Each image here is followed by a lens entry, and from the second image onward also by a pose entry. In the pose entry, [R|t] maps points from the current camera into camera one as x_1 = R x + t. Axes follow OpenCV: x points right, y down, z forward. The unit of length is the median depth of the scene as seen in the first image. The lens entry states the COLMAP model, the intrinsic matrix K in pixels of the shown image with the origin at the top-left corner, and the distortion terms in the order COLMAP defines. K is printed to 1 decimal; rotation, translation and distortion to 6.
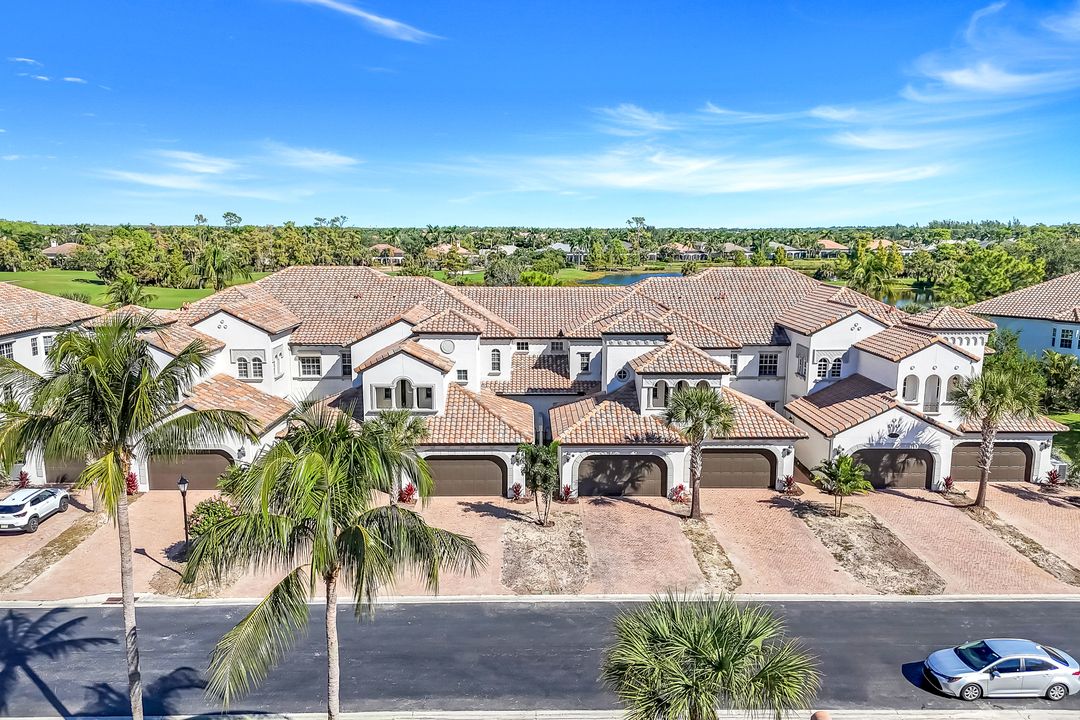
lens RADIAL K [[790.0, 0, 540.0], [0, 790.0, 360.0], [0, 0, 1]] dist [0.036523, -0.010567]
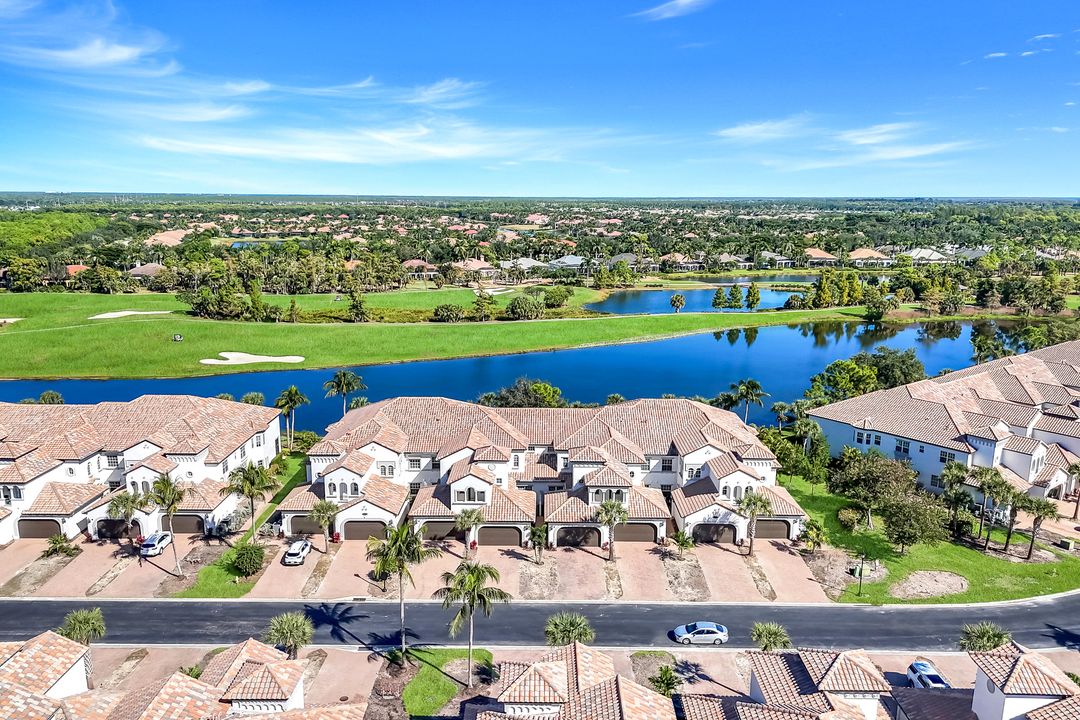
lens RADIAL K [[763.1, 0, 540.0], [0, 763.1, 360.0], [0, 0, 1]] dist [0.046997, -0.001972]
pose [[0.999726, 0.006893, -0.022361, 0.045145], [-0.006128, 0.999400, 0.034096, -0.367354], [0.022583, -0.033950, 0.999168, -0.931779]]
